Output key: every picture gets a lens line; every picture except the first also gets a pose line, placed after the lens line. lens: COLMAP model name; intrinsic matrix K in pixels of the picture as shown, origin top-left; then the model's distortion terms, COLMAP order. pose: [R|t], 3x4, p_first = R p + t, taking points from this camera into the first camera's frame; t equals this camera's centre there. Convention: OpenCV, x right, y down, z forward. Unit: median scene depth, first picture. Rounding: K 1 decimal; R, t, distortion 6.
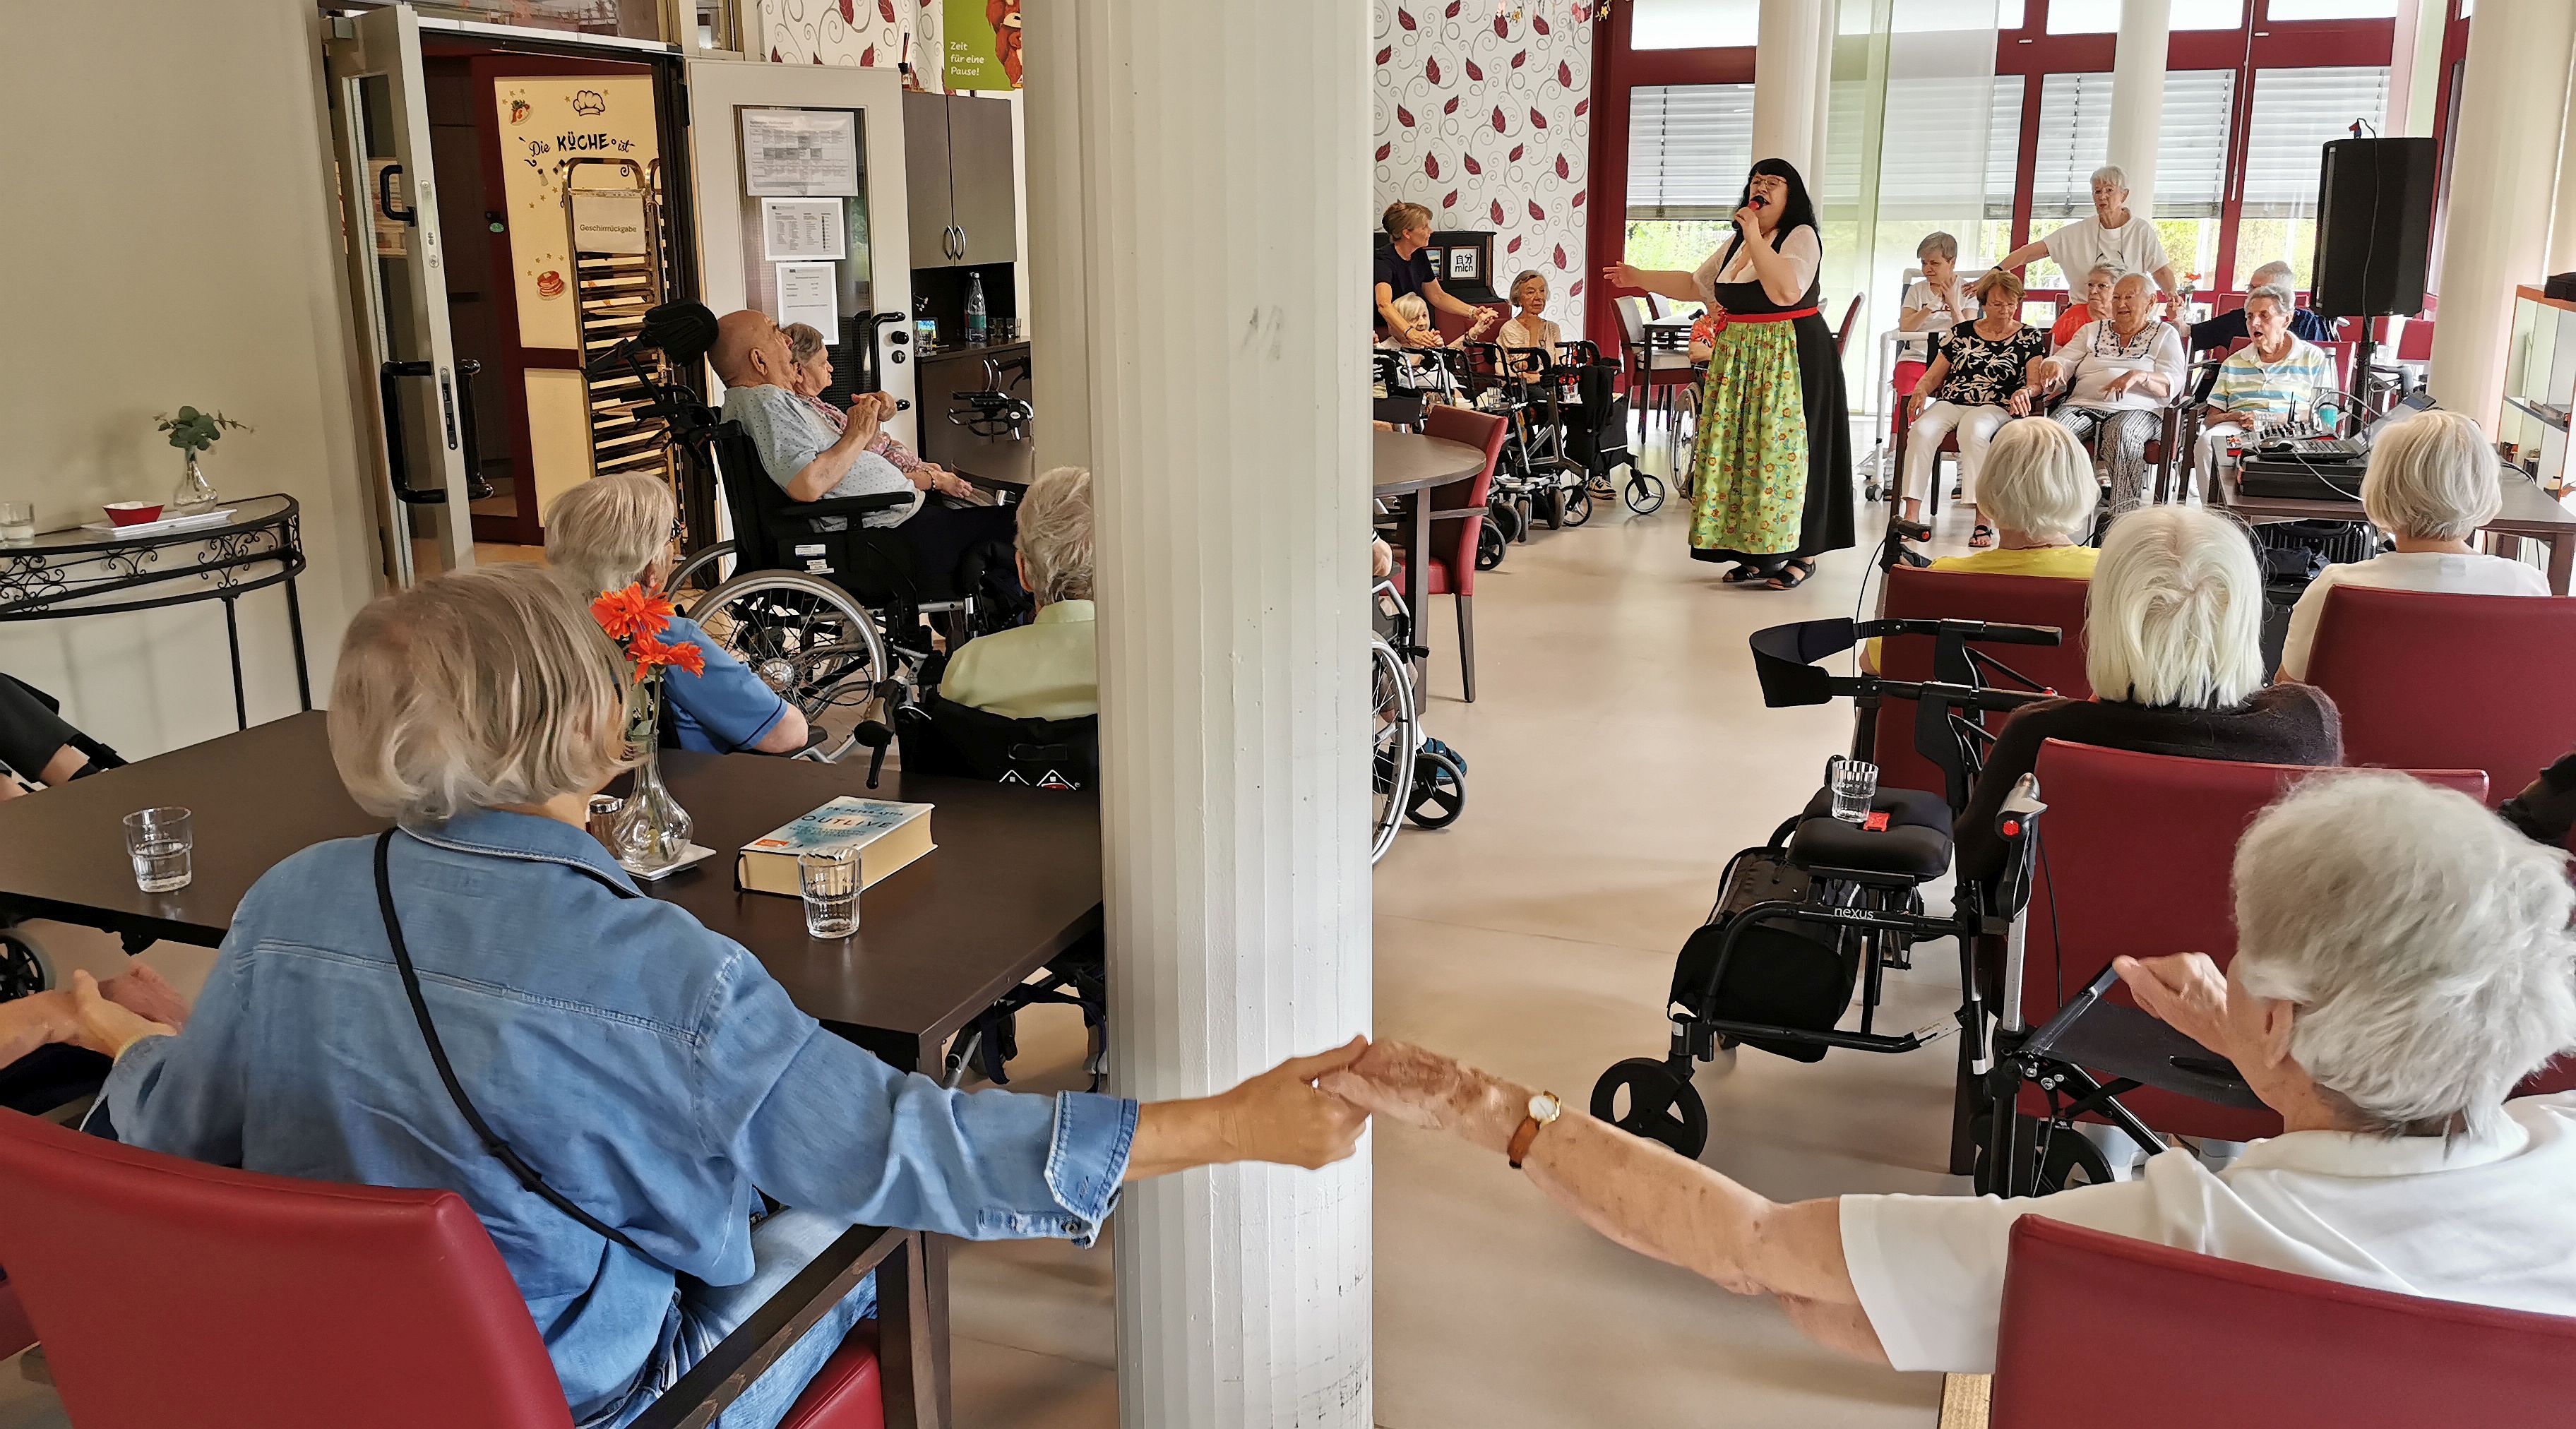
lens RADIAL K [[2073.8, 0, 1288.0], [0, 2073.8, 714.5], [0, 0, 1]] dist [0.076027, -0.000843]
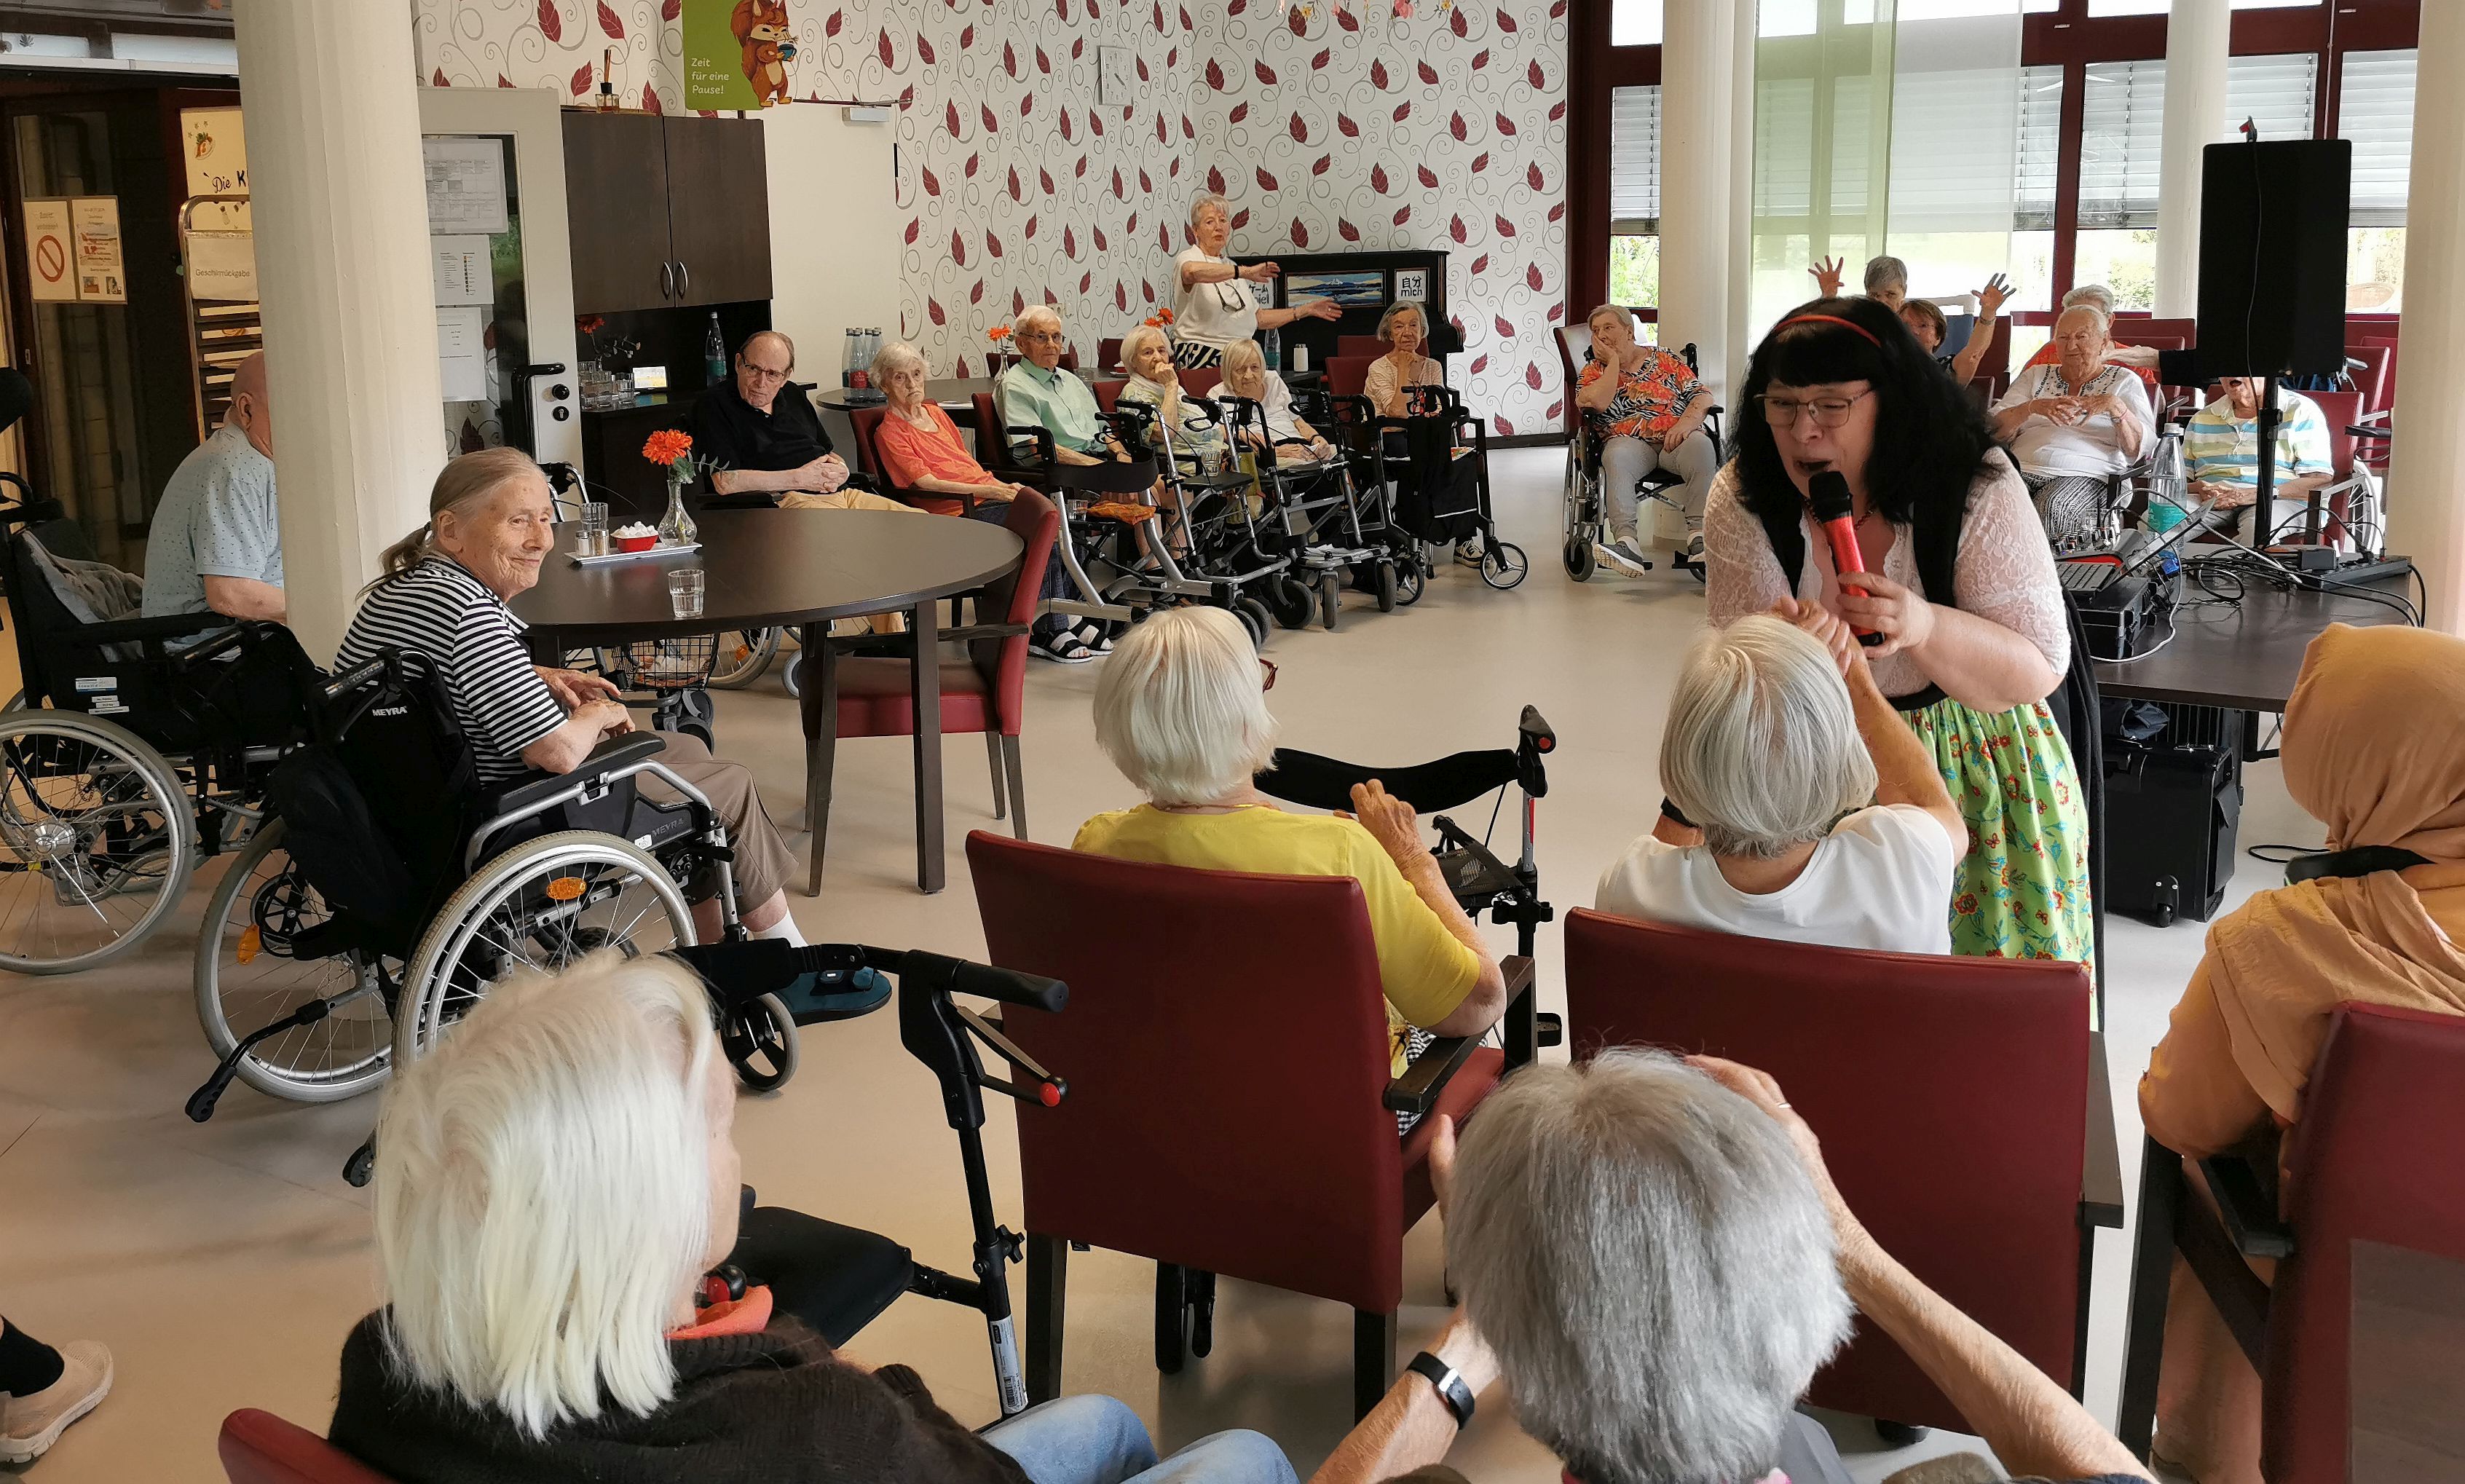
lens RADIAL K [[2113.0, 0, 1220.5], [0, 2113.0, 578.1], [0, 0, 1]] dist [0.039710, 0.005926]
pose [[0.988985, 0.008551, -0.147768, 0.150734], [-0.018678, 0.997559, -0.067285, -0.034751], [0.146832, 0.069304, 0.986731, 0.123684]]
